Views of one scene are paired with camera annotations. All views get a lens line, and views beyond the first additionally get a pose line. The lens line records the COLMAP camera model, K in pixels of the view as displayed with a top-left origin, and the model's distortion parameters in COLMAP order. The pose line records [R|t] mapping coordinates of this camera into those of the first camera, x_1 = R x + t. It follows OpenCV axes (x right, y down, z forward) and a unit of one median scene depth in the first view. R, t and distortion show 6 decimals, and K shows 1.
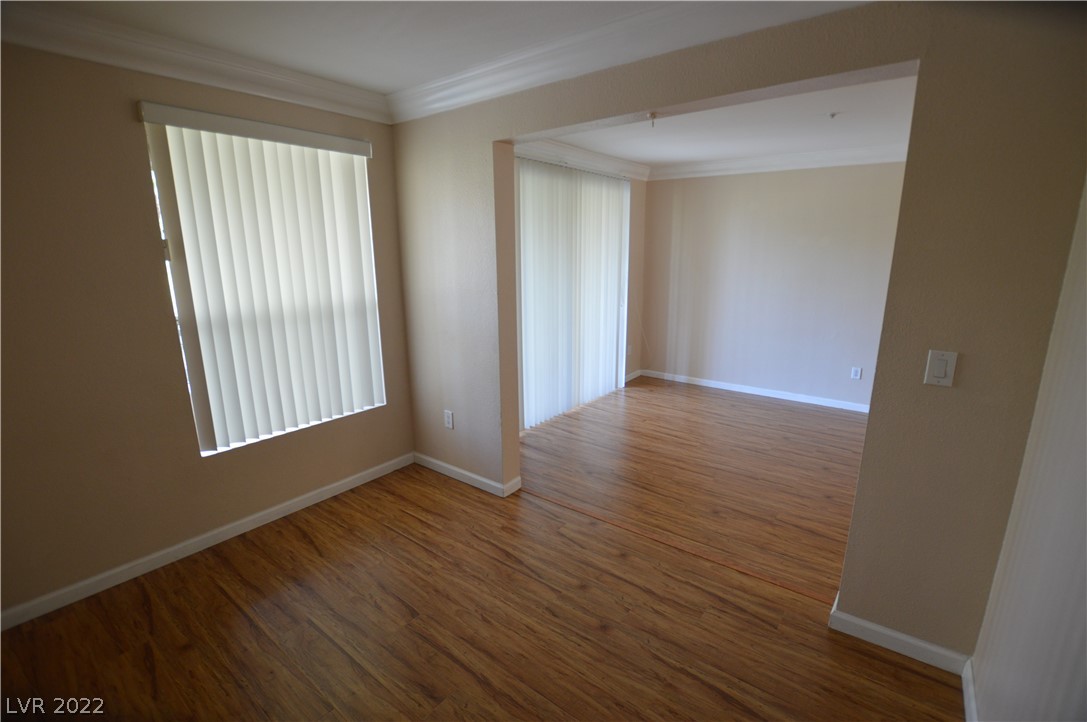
lens RADIAL K [[486.2, 0, 545.9], [0, 486.2, 359.2], [0, 0, 1]] dist [-0.033094, 0.004340]
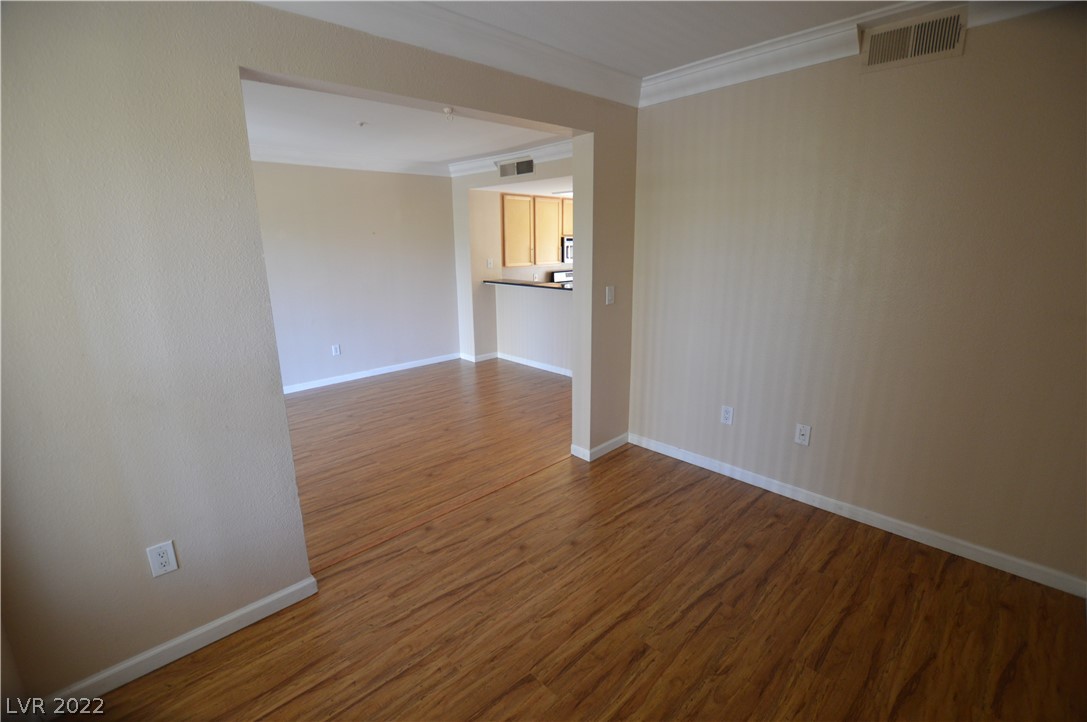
lens RADIAL K [[486.2, 0, 545.9], [0, 486.2, 359.2], [0, 0, 1]] dist [-0.033094, 0.004340]
pose [[0.145881, -0.233485, 0.961355, -0.648261], [0.231965, 0.952733, 0.196192, -0.099094], [-0.961723, 0.194380, 0.193147, 0.495663]]
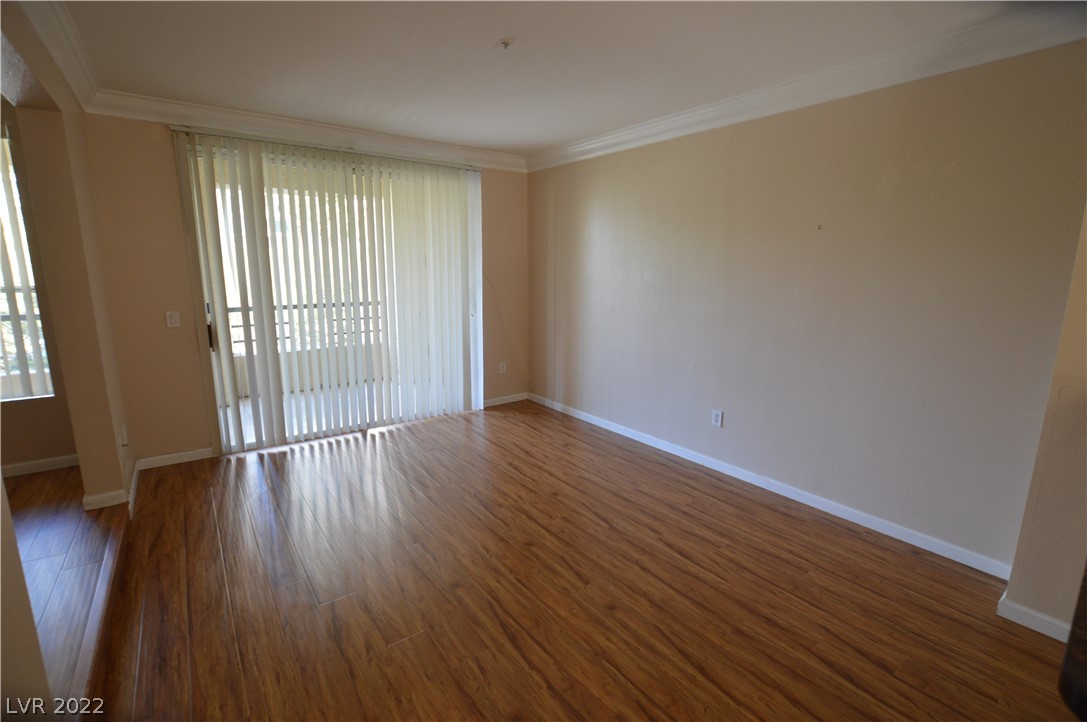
lens RADIAL K [[486.2, 0, 545.9], [0, 486.2, 359.2], [0, 0, 1]] dist [-0.033094, 0.004340]
pose [[0.963820, 0.064323, -0.258676, 0.957361], [-0.074897, 0.996702, -0.031225, -0.027559], [0.255815, 0.049470, 0.965459, 0.381515]]
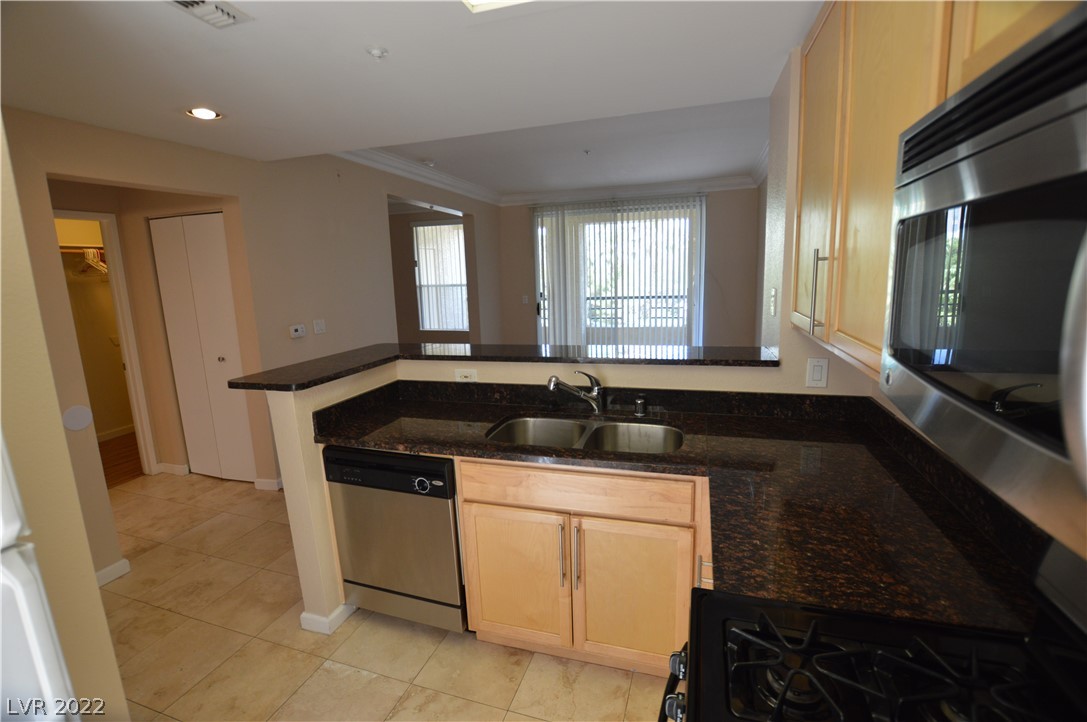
lens RADIAL K [[483.6, 0, 546.6], [0, 483.6, 359.9], [0, 0, 1]] dist [-0.030055, 0.001810]
pose [[0.341800, 0.163631, -0.925418, 2.078863], [-0.186947, 0.976883, 0.103682, -0.068611], [0.920990, 0.137565, 0.364489, 0.534022]]
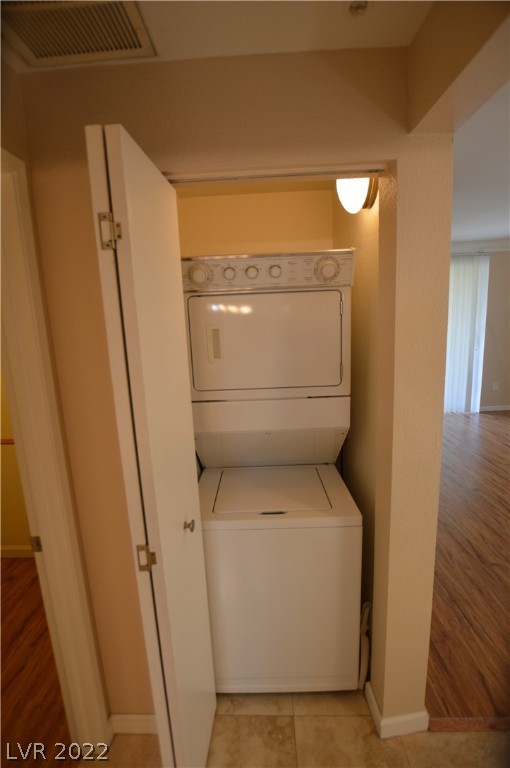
lens RADIAL K [[343.5, 0, 253.1], [0, 343.5, 383.4], [0, 0, 1]] dist [-0.033094, 0.004340]
pose [[0.594521, 0.116593, -0.795582, 1.012303], [-0.141204, 0.989194, 0.039448, 0.056713], [0.791585, 0.088886, 0.604560, -0.060032]]
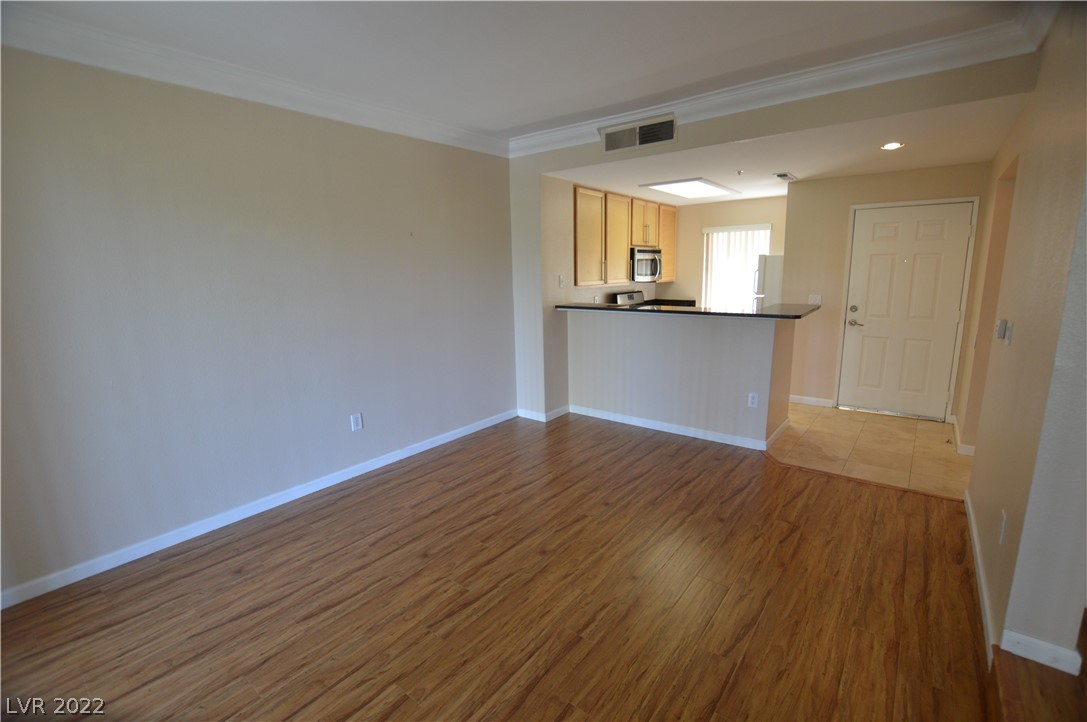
lens RADIAL K [[486.2, 0, 545.9], [0, 486.2, 359.2], [0, 0, 1]] dist [-0.033094, 0.004340]
pose [[0.009408, -0.181022, 0.983434, -0.046440], [0.248223, 0.953118, 0.173067, -0.183795], [-0.968657, 0.242483, 0.053900, 1.107469]]
